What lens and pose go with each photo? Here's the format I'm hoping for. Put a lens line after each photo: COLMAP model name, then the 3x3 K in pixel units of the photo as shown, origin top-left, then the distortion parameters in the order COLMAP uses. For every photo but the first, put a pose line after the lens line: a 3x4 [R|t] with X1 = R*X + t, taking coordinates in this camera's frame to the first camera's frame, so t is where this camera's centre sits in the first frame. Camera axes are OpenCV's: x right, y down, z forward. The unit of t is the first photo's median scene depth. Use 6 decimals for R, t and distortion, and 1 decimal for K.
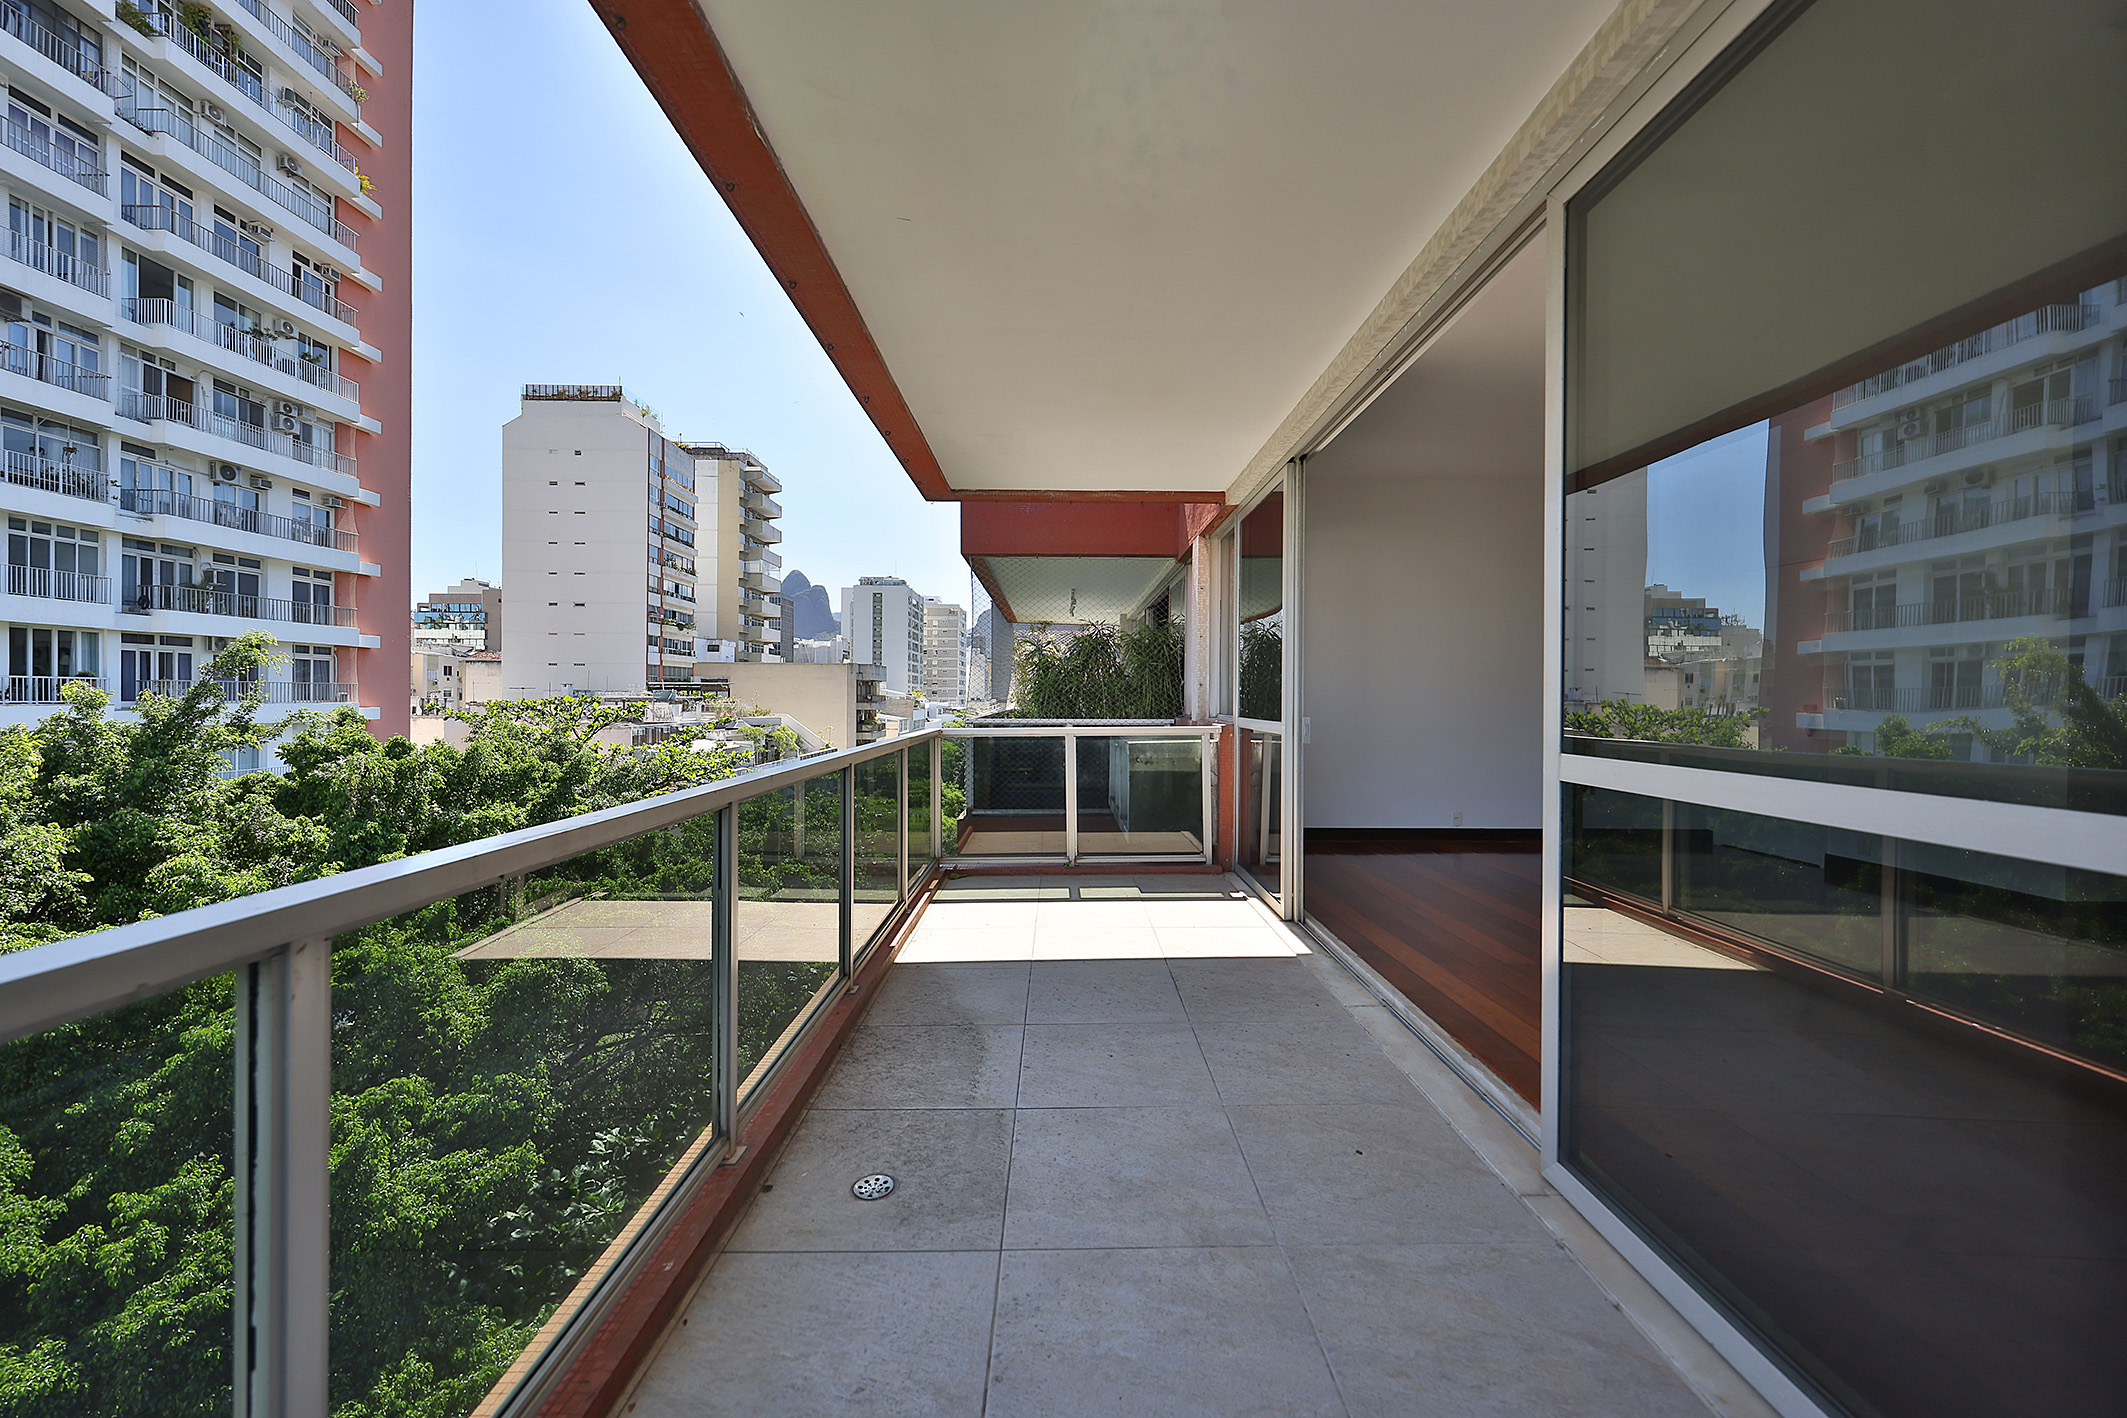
lens RADIAL K [[785.5, 0, 1066.1], [0, 785.5, 702.8], [0, 0, 1]] dist [-0.003597, -0.000155]
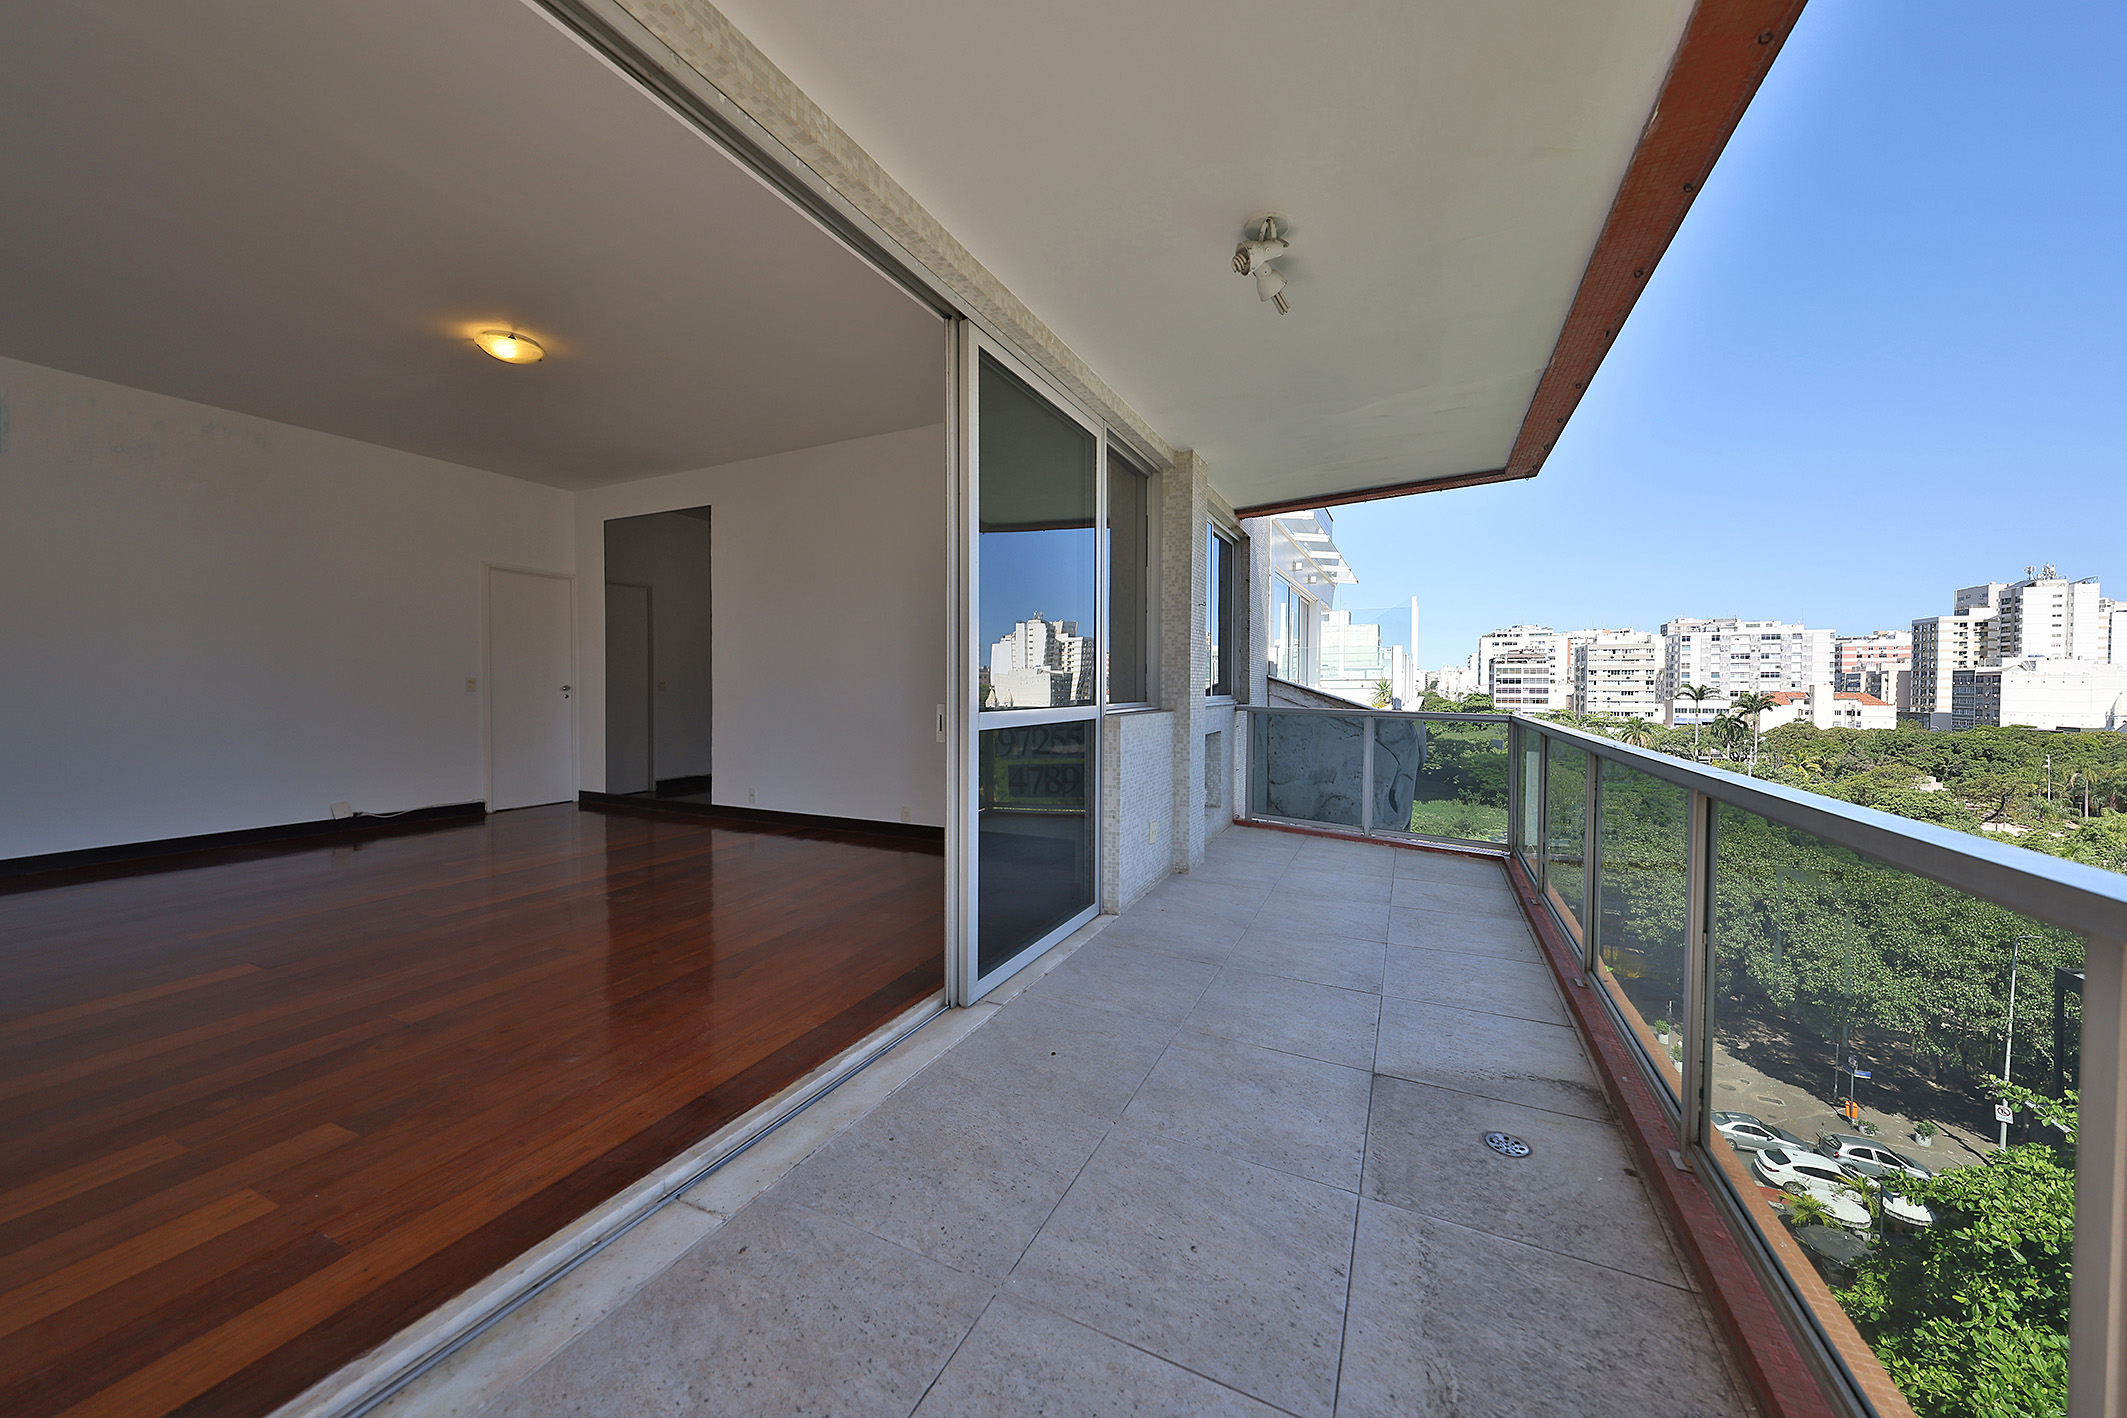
lens RADIAL K [[732.3, 0, 1055.7], [0, 732.3, 695.3], [0, 0, 1]] dist [-0.006535, -0.000113]
pose [[-0.891666, -0.016510, 0.452392, -0.138266], [-0.004424, 0.999605, 0.027760, -0.008296], [-0.452672, 0.022752, -0.891387, 2.139639]]
